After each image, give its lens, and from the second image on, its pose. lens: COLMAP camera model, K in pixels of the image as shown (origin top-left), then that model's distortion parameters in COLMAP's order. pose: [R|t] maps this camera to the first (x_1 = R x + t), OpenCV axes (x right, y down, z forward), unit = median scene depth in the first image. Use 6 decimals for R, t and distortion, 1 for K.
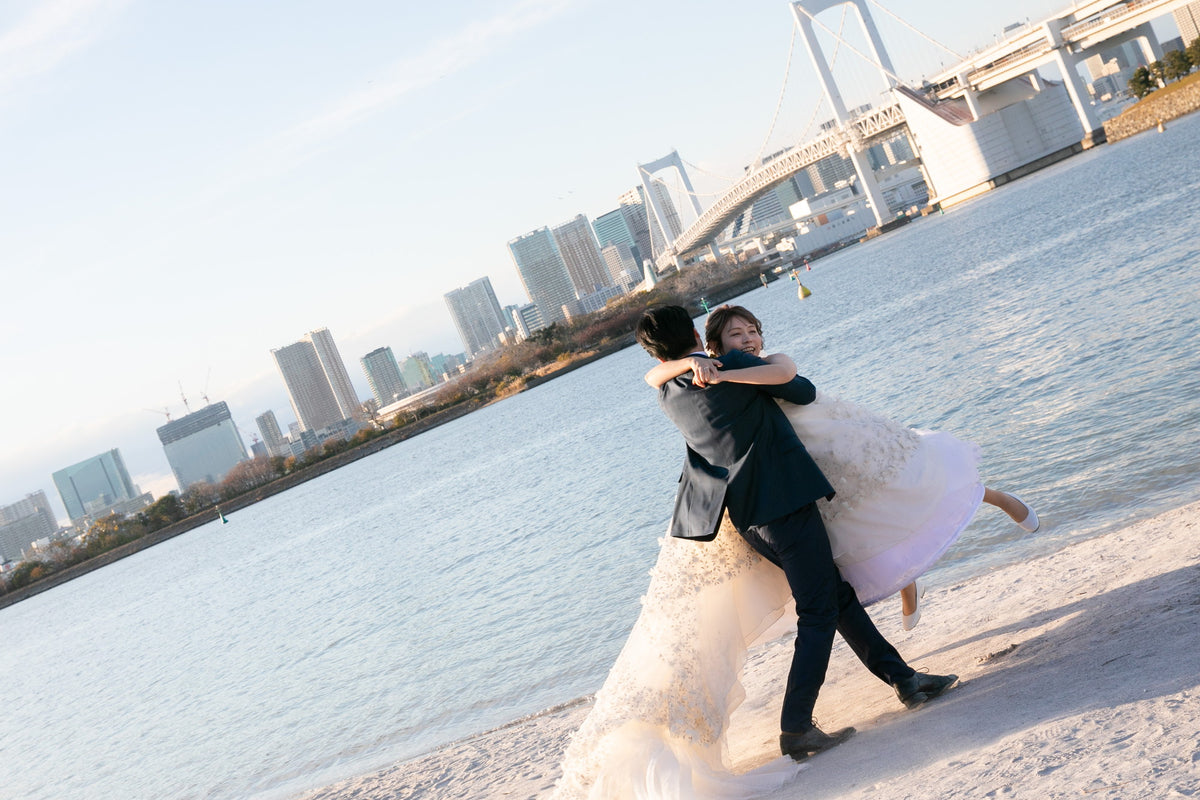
lens RADIAL K [[1437.0, 0, 600.0], [0, 1437.0, 445.2], [0, 0, 1]] dist [0.019733, 0.087458]
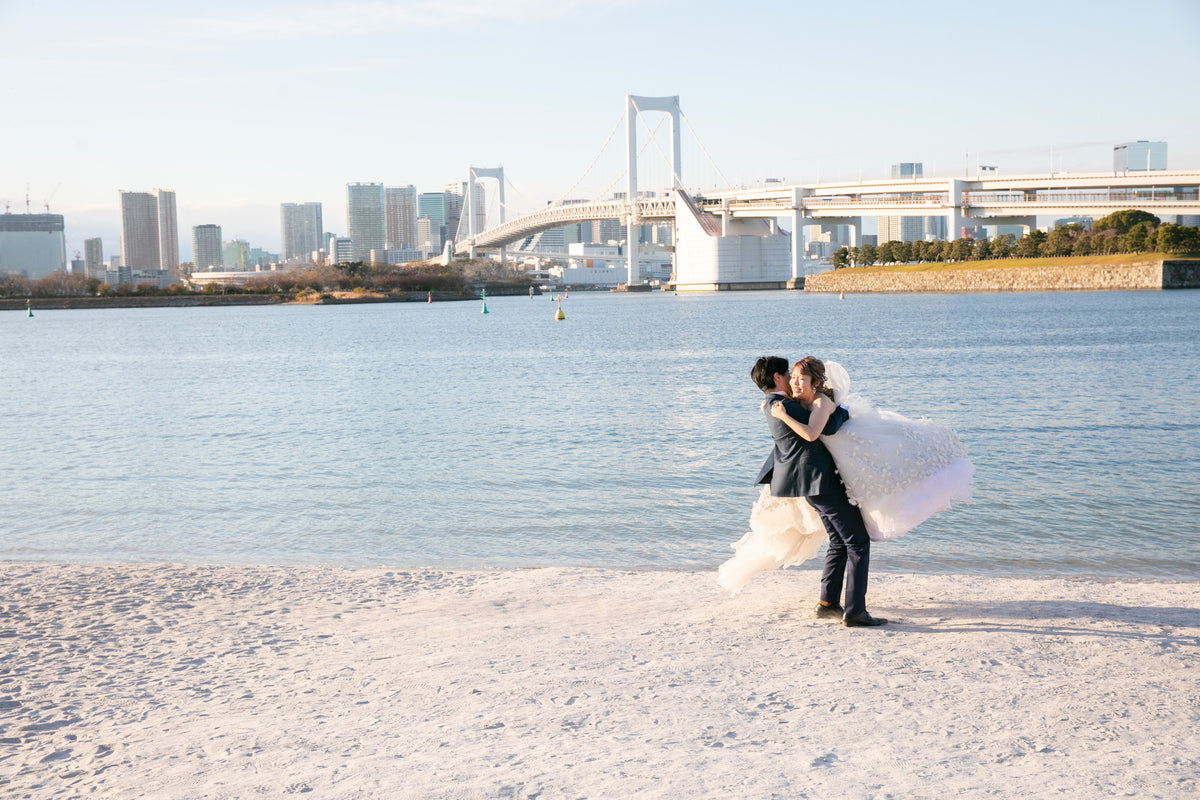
lens RADIAL K [[1437.0, 0, 600.0], [0, 1437.0, 445.2], [0, 0, 1]] dist [0.019733, 0.087458]
pose [[0.900924, 0.340233, 0.269401, -0.123614], [-0.352543, 0.935791, -0.002869, -0.006841], [-0.253079, -0.092390, 0.963024, -0.235203]]
